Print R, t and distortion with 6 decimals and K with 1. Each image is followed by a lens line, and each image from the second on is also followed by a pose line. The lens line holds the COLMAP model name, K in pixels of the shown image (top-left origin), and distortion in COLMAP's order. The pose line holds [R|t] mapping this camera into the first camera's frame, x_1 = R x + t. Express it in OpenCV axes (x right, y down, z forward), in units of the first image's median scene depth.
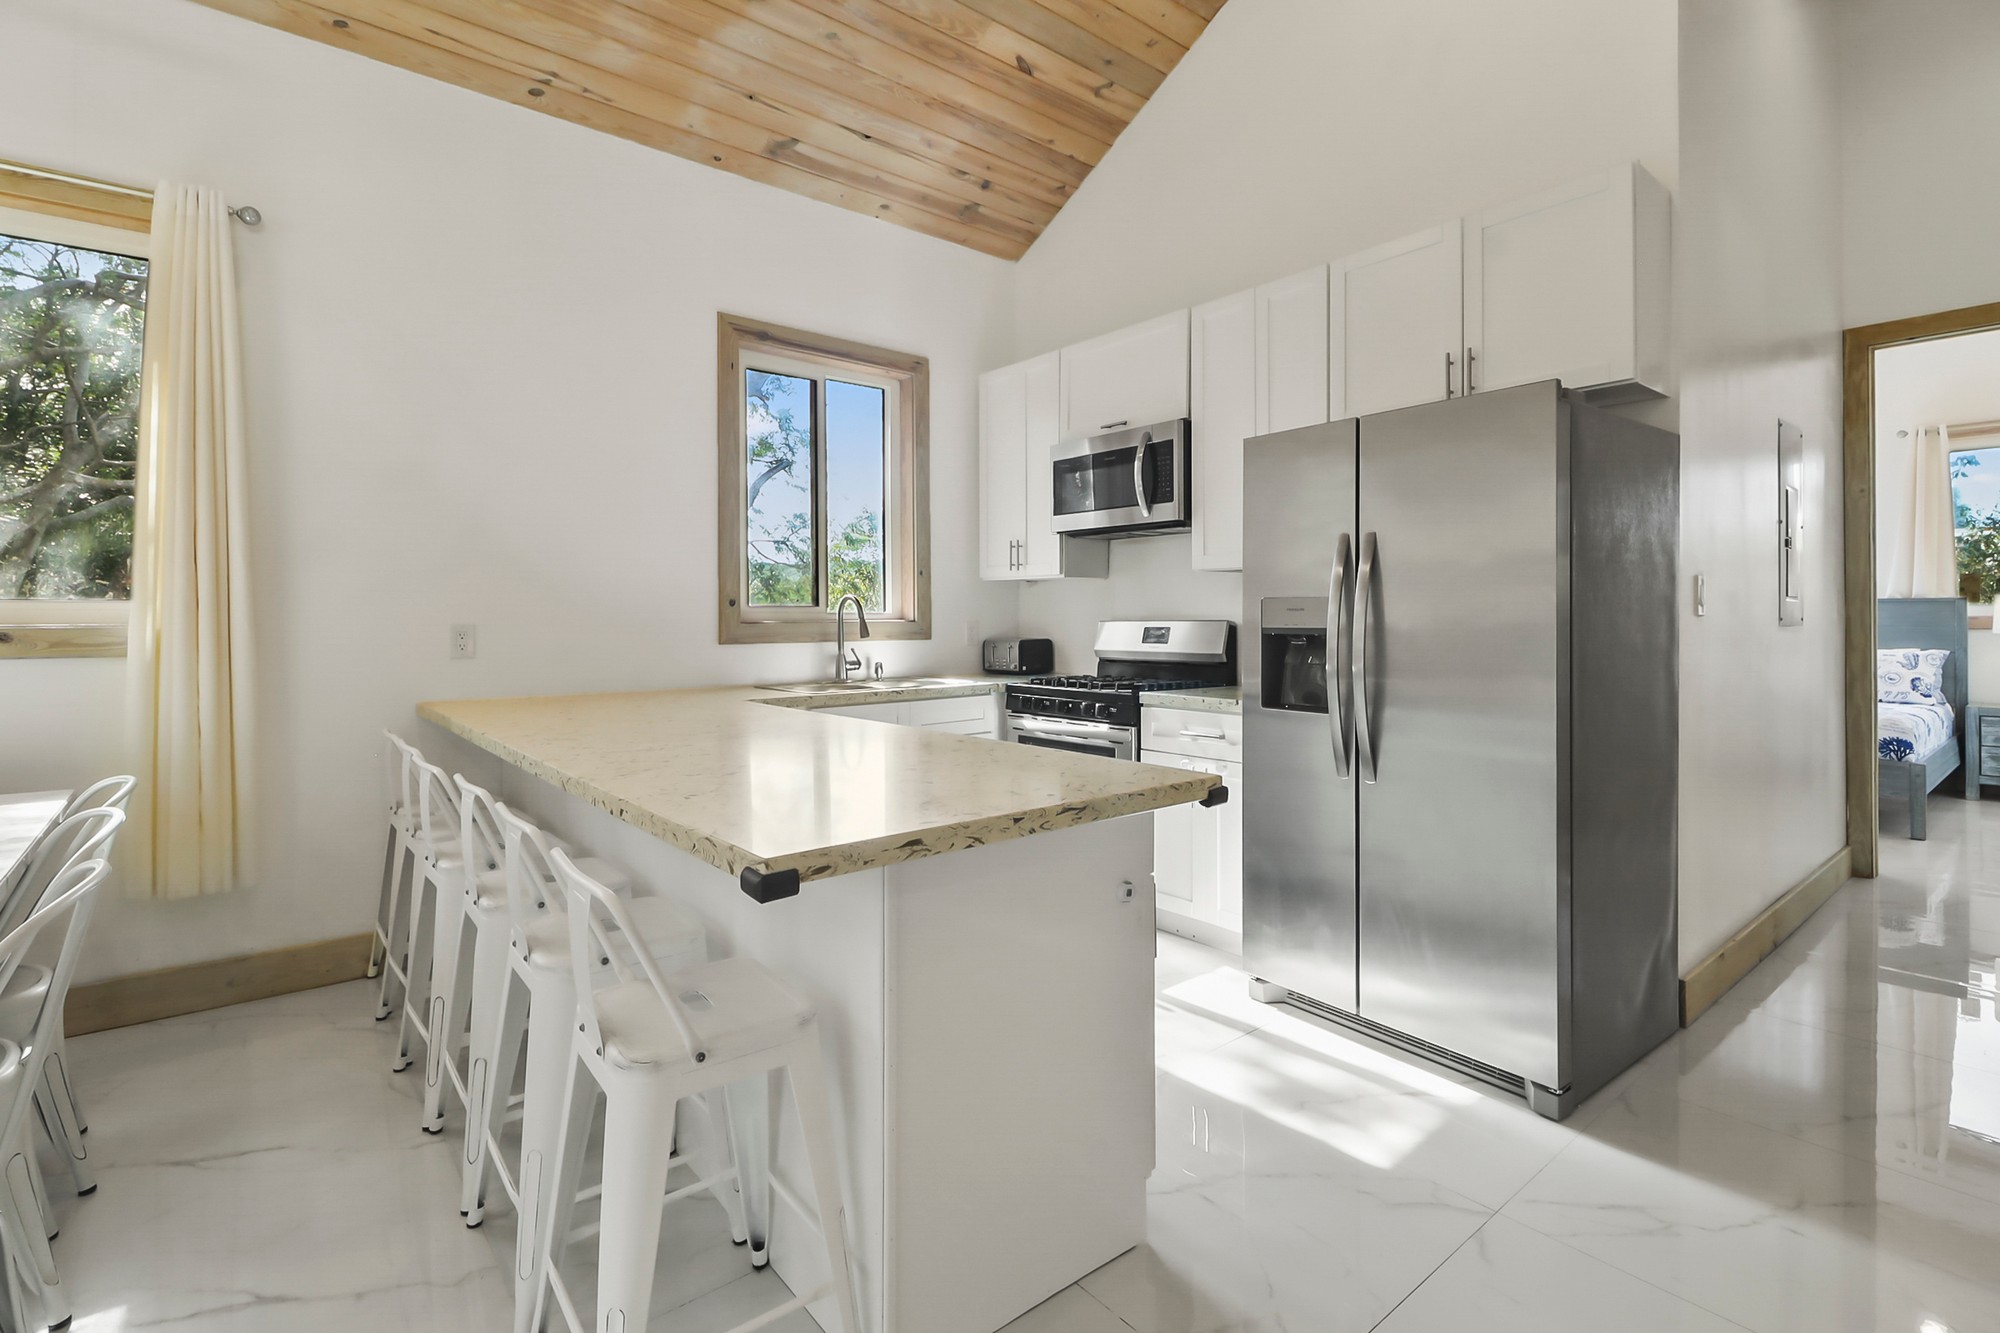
lens RADIAL K [[937.4, 0, 995.4], [0, 937.4, 619.7], [0, 0, 1]] dist [0.024448, -0.012508]
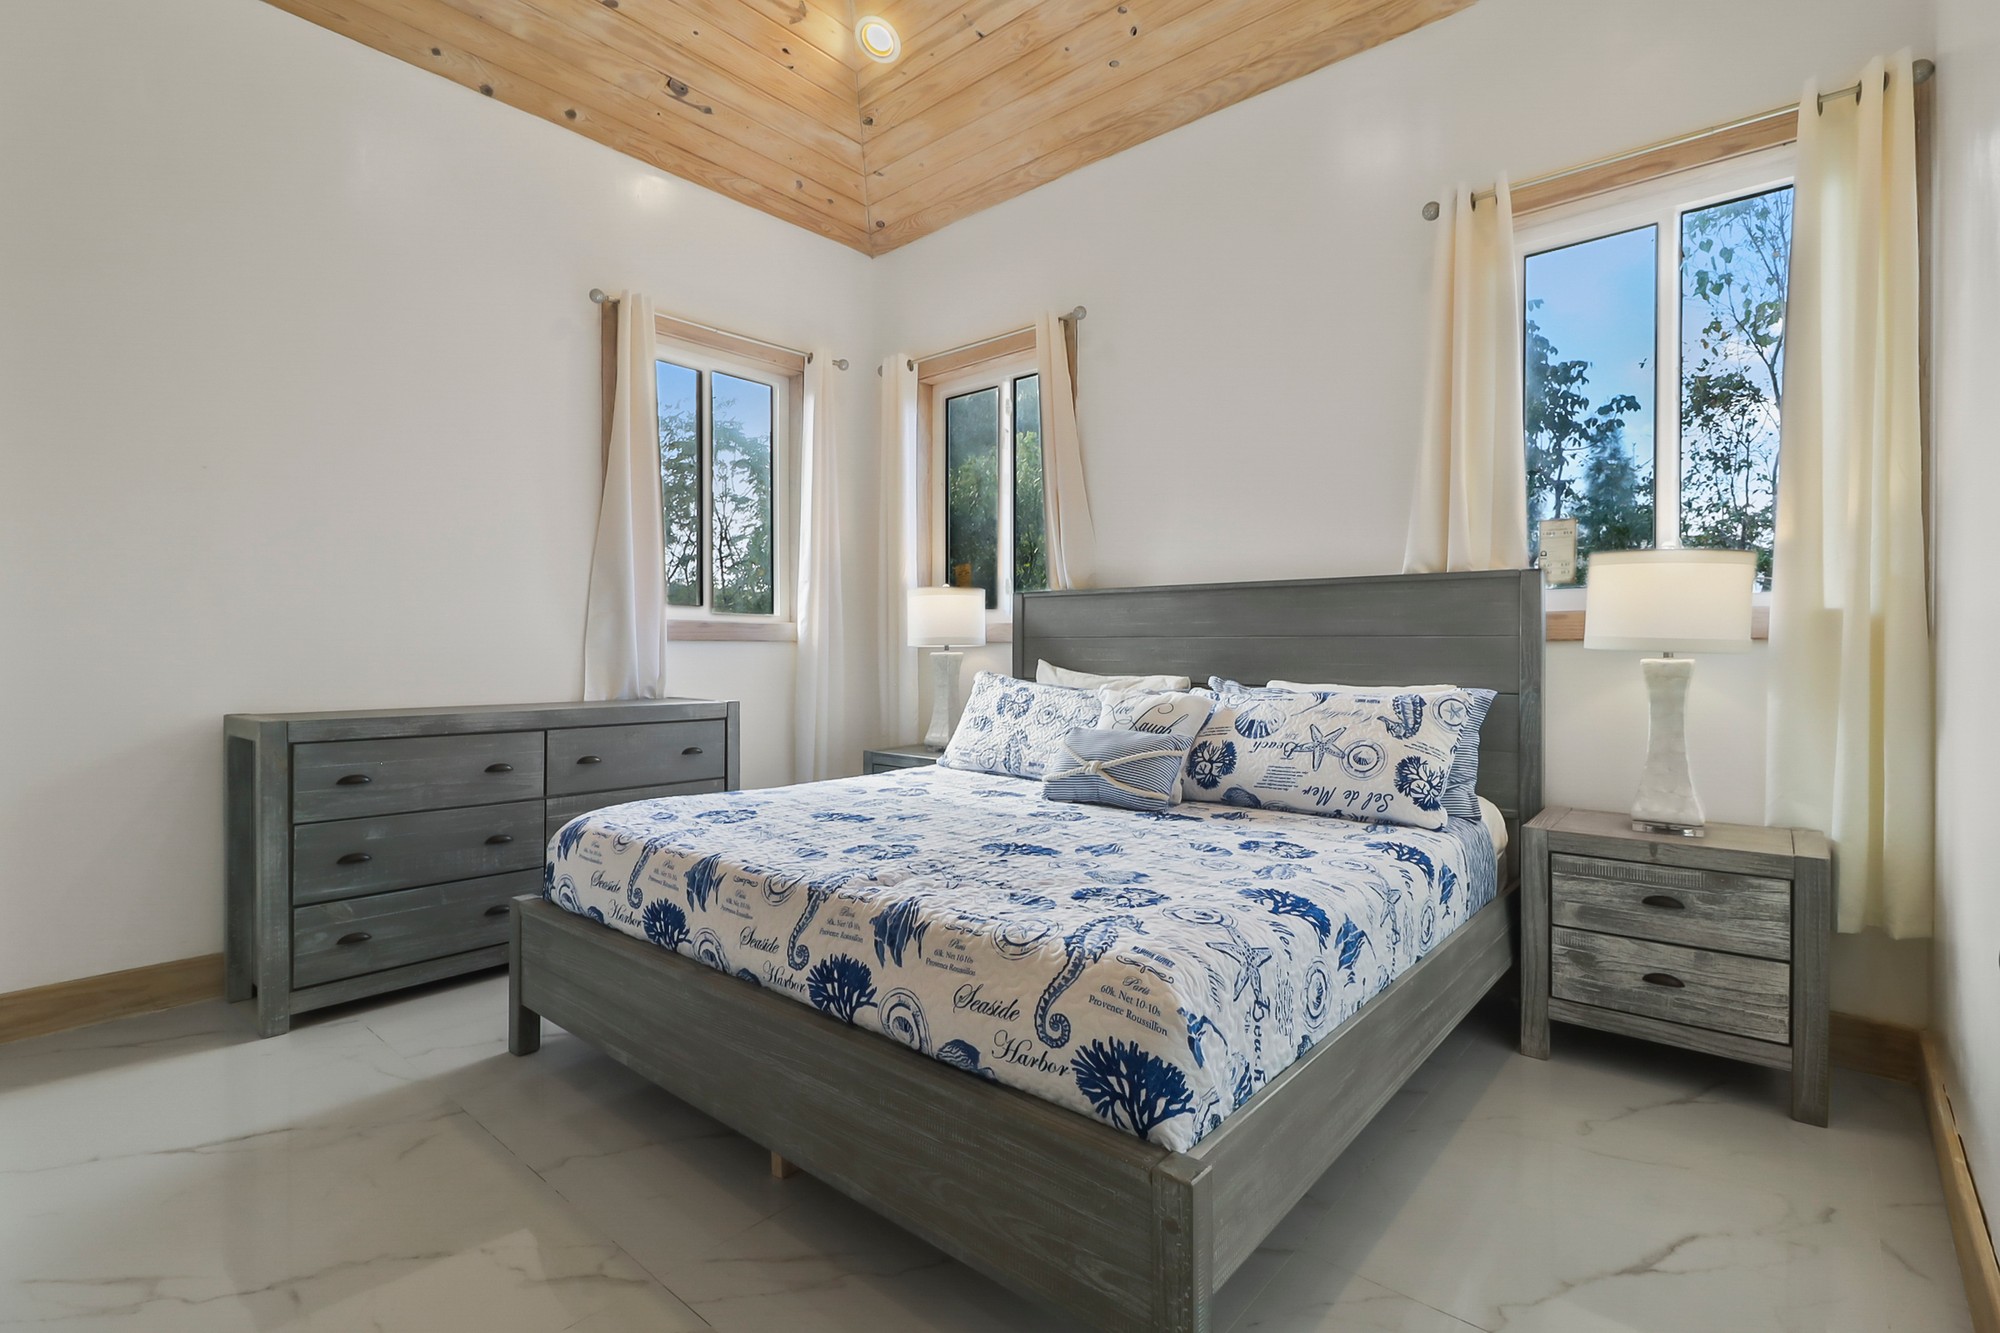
lens RADIAL K [[949.8, 0, 993.1], [0, 949.8, 653.0], [0, 0, 1]] dist [0.021253, -0.012840]
pose [[0.985378, 0.001665, 0.170372, 0.728137], [-0.002032, 0.999996, 0.001979, 0.016278], [-0.170368, -0.002297, 0.985378, 0.633108]]
